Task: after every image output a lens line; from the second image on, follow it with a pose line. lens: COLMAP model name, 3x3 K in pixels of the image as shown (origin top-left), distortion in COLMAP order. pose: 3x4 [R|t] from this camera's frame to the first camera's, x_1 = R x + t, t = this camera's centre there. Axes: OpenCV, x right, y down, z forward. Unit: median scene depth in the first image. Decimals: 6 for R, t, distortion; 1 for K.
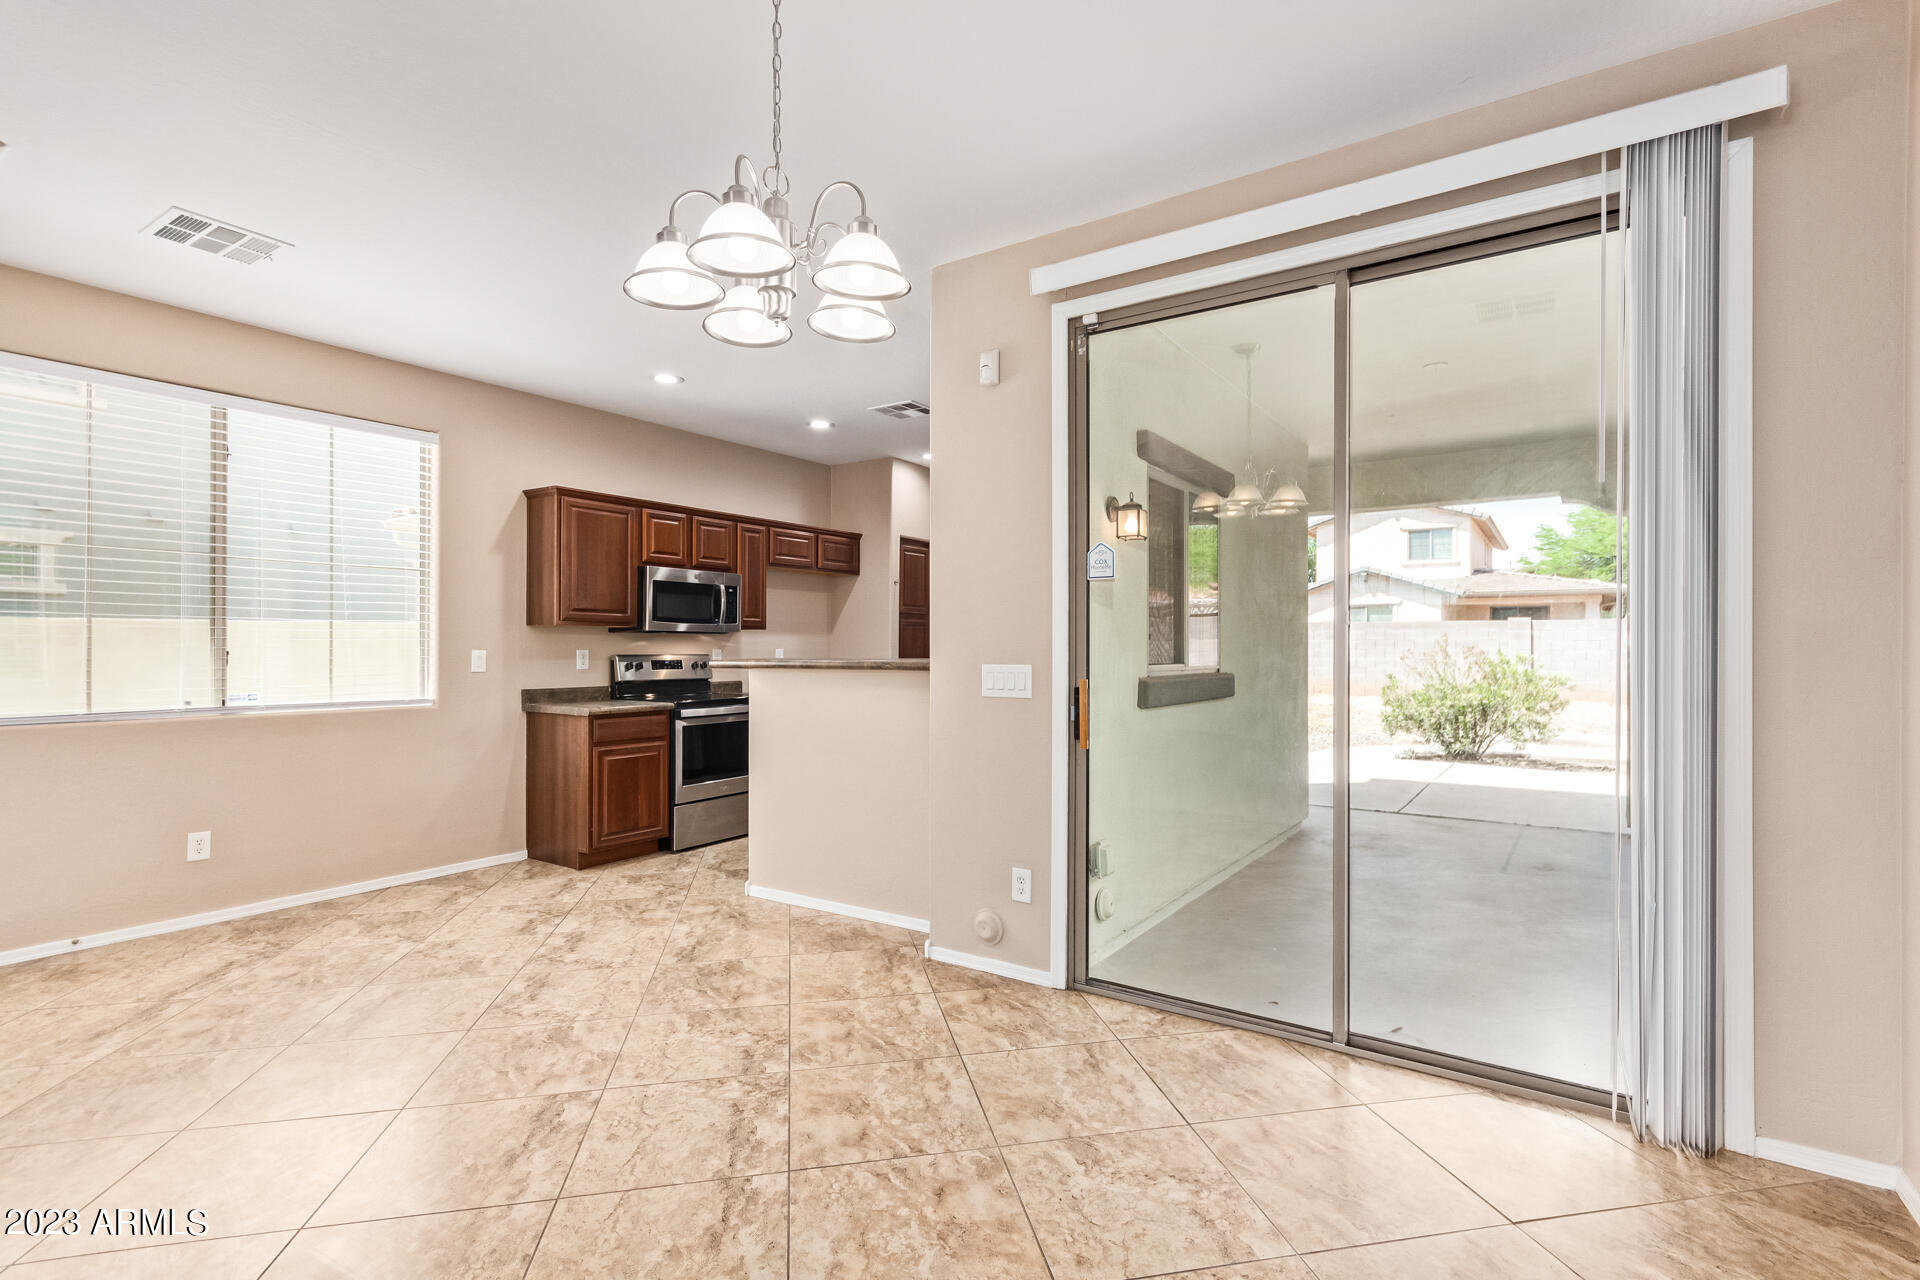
lens RADIAL K [[937.1, 0, 966.2], [0, 937.1, 649.1], [0, 0, 1]] dist [0.022406, -0.000765]
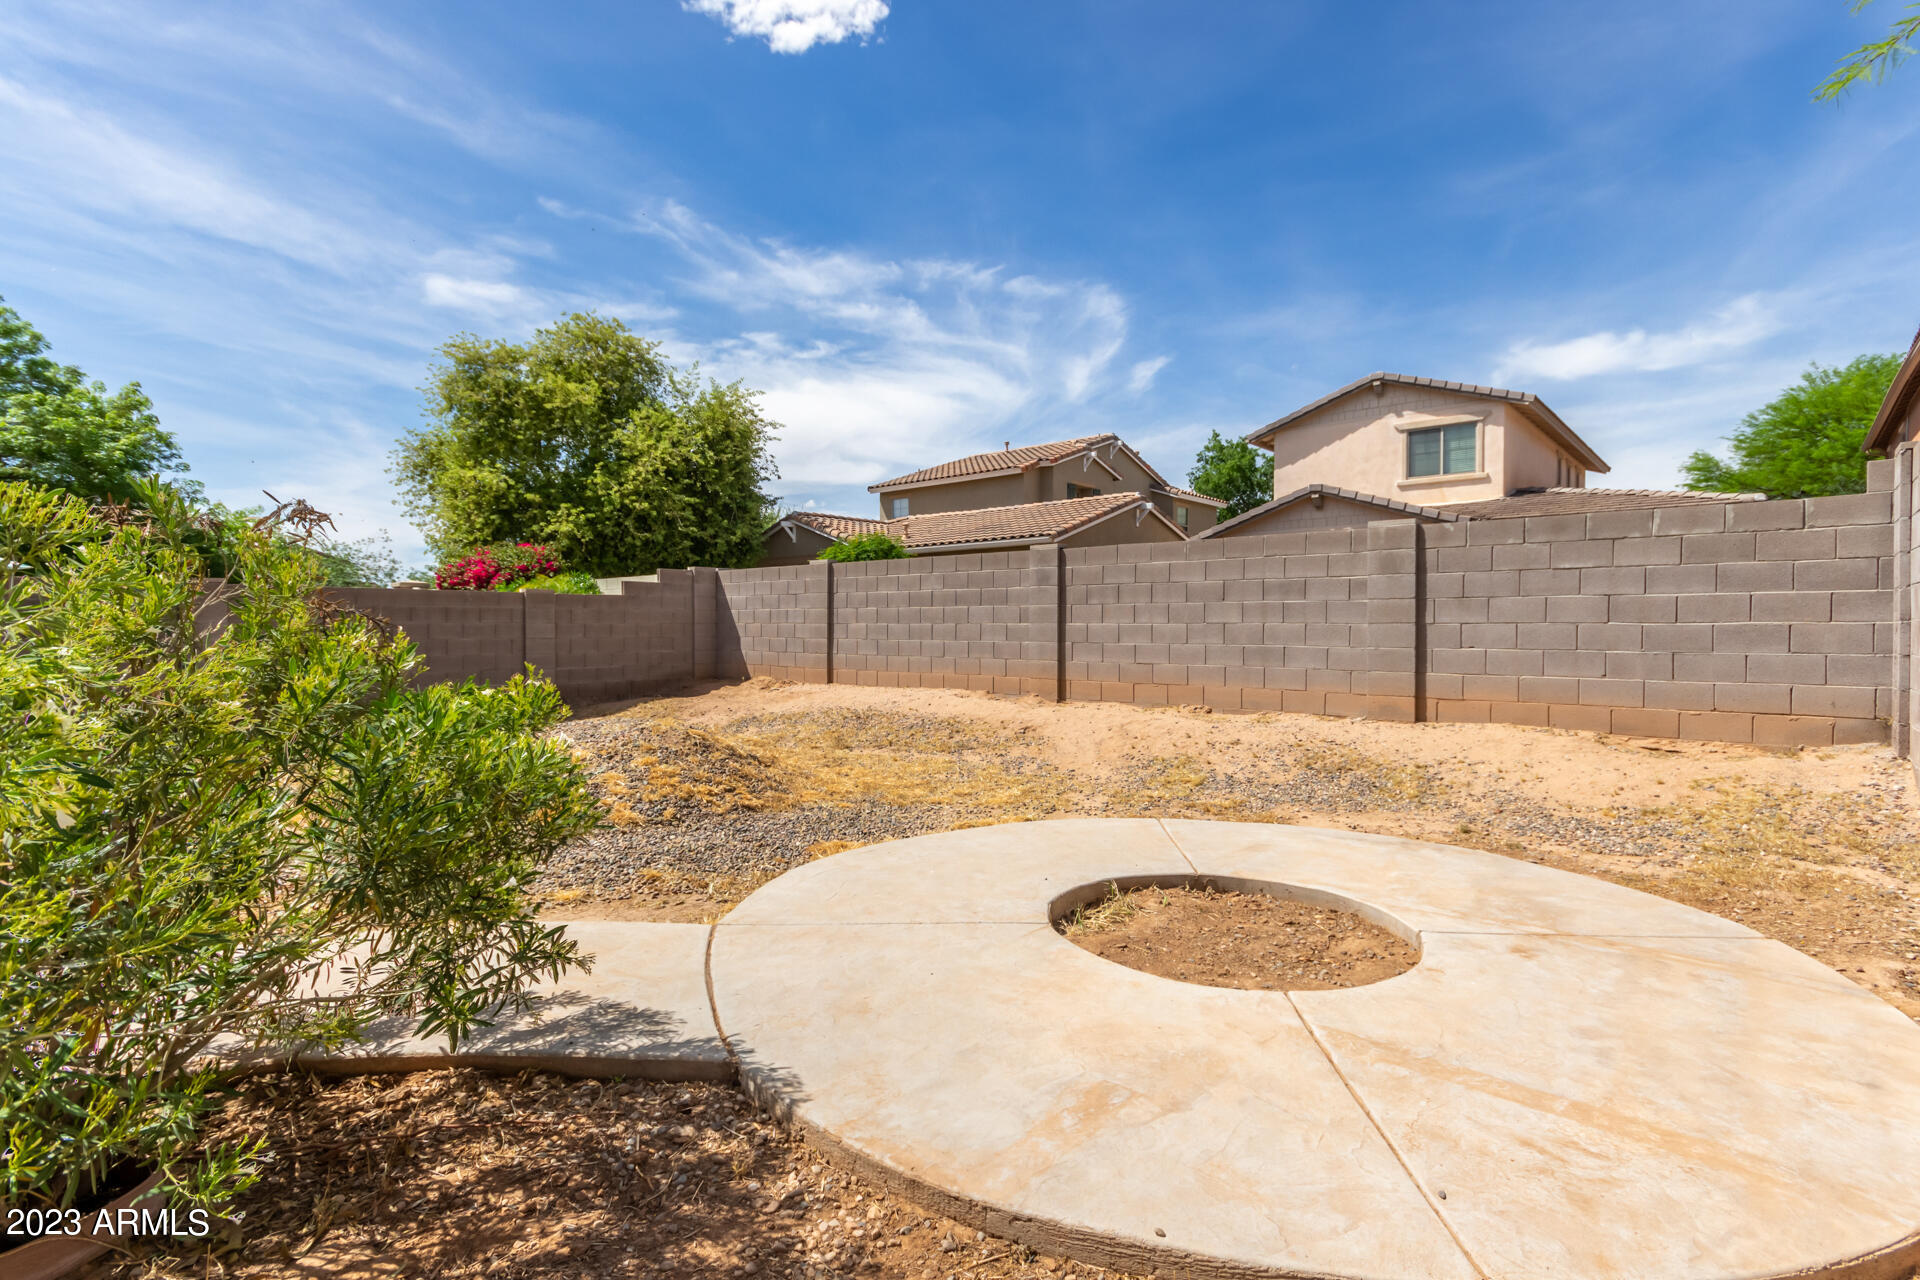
lens RADIAL K [[937.1, 0, 958.8], [0, 937.1, 637.7], [0, 0, 1]] dist [0.022406, -0.000765]
pose [[0.990670, -0.002012, -0.136265, 0.256914], [0.003299, 0.999952, 0.009217, 0.007610], [0.136240, -0.009581, 0.990630, 0.326191]]
